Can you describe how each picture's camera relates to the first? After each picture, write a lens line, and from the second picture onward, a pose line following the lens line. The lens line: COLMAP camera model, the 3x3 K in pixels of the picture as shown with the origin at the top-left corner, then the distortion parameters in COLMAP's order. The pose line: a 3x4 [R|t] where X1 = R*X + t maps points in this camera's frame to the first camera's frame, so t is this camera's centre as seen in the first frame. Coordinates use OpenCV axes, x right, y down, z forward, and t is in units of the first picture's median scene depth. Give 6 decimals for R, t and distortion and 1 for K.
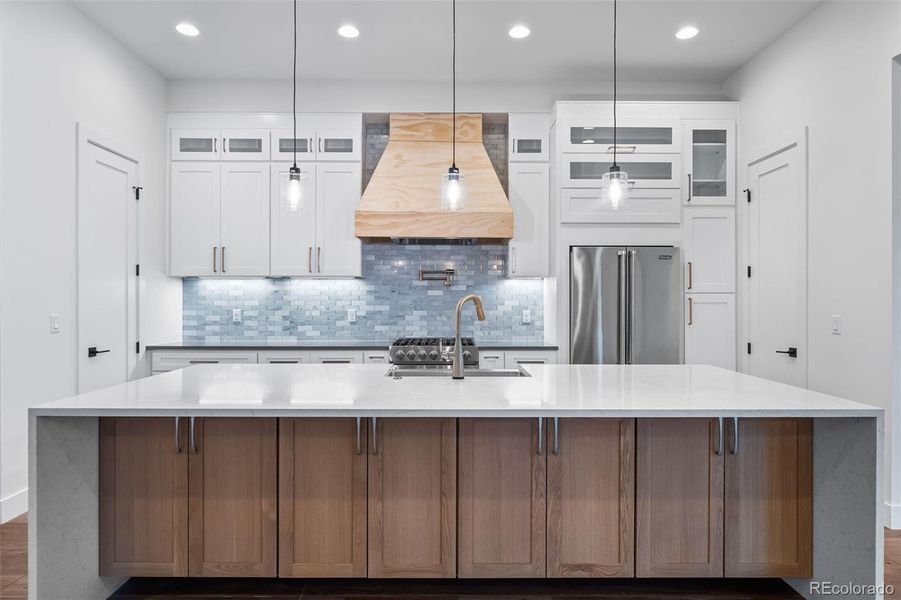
lens RADIAL K [[522.3, 0, 453.6], [0, 522.3, 301.1], [0, 0, 1]] dist [-0.000245, -0.000197]
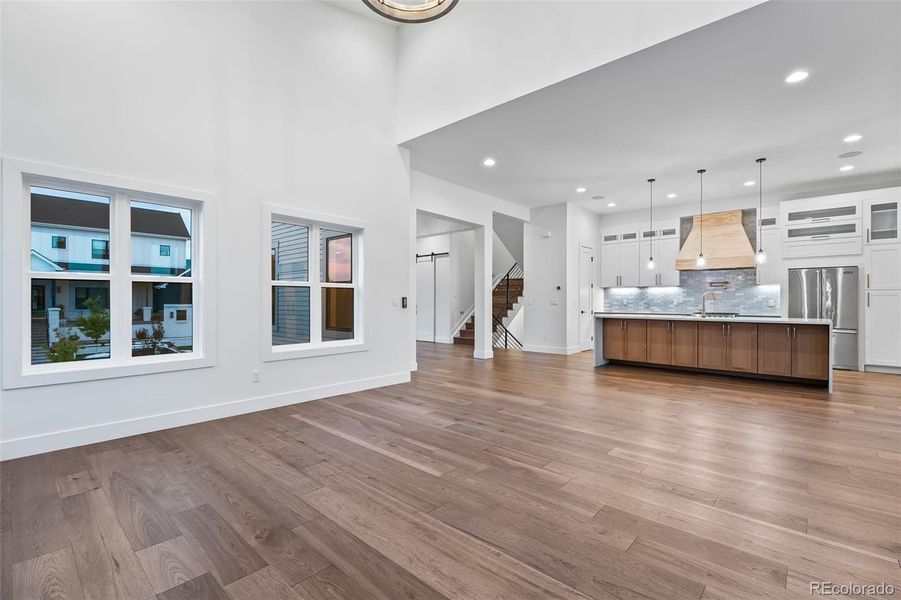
lens RADIAL K [[402.1, 0, 452.2], [0, 402.1, 299.9], [0, 0, 1]] dist [-0.000468, -0.000660]
pose [[0.736516, -0.001862, -0.676417, 0.299183], [-0.003621, 0.999971, -0.006696, 0.033847], [0.676410, 0.007381, 0.736488, -1.049109]]
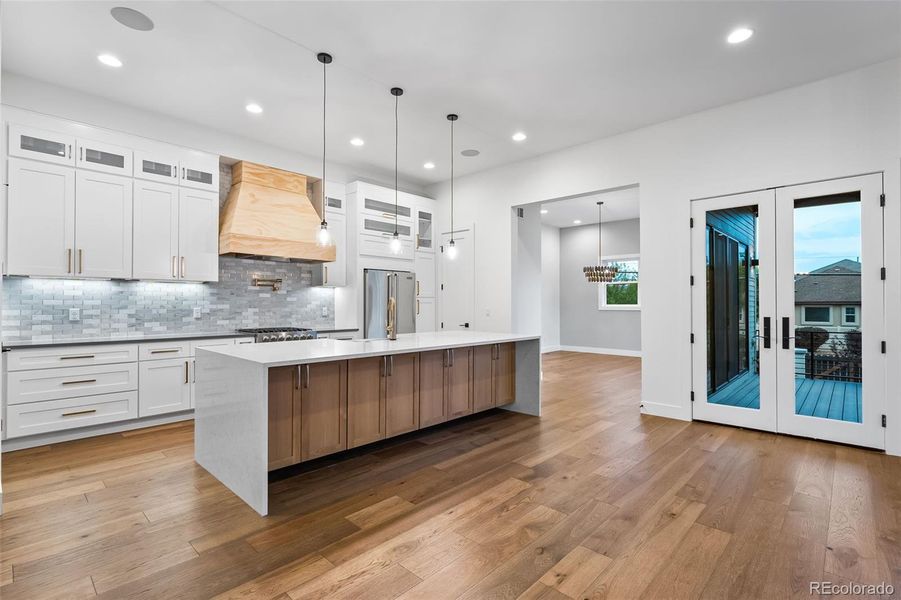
lens RADIAL K [[427.4, 0, 450.9], [0, 427.4, 300.2], [0, 0, 1]] dist [-0.000680, -0.000833]
pose [[0.689246, 0.005729, 0.724505, -0.539999], [0.001390, 0.999956, -0.009229, 0.008632], [-0.724526, 0.007369, 0.689208, -0.138765]]
